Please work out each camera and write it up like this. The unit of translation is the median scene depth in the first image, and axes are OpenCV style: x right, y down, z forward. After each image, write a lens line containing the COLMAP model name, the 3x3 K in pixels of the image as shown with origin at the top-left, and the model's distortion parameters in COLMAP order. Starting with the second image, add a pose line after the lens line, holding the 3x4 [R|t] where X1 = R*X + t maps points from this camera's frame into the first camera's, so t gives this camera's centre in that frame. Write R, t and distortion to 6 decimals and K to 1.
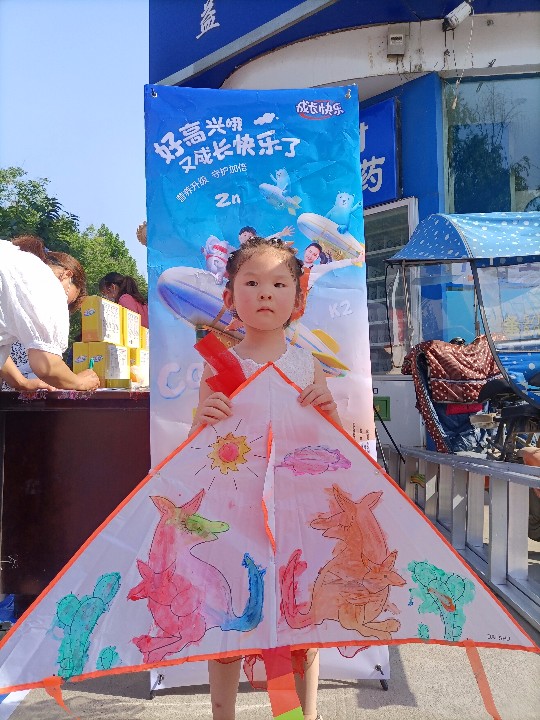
lens RADIAL K [[533.0, 0, 263.1], [0, 533.0, 360.0], [0, 0, 1]] dist [0.010528, -0.008506]
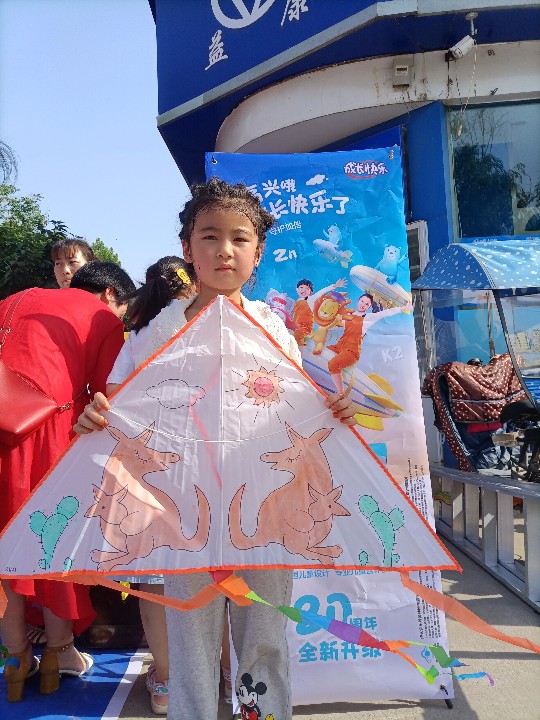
lens RADIAL K [[536.9, 0, 261.9], [0, 536.9, 358.9], [0, 0, 1]] dist [-0.006651, -0.002369]
pose [[0.999648, -0.026007, 0.005194, -0.075020], [0.026108, 0.999447, -0.020586, -0.041834], [-0.004656, 0.020715, 0.999775, -0.051364]]
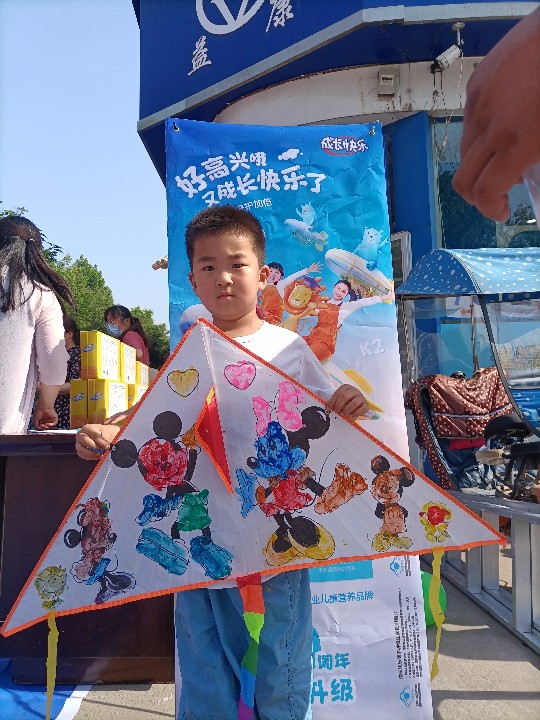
lens RADIAL K [[536.5, 0, 265.9], [0, 536.5, 358.4], [0, 0, 1]] dist [0.005986, 0.003197]
pose [[0.998998, -0.002550, 0.044689, -0.051987], [0.005220, 0.998201, -0.059725, -0.012143], [-0.044457, 0.059899, 0.997214, 0.027226]]
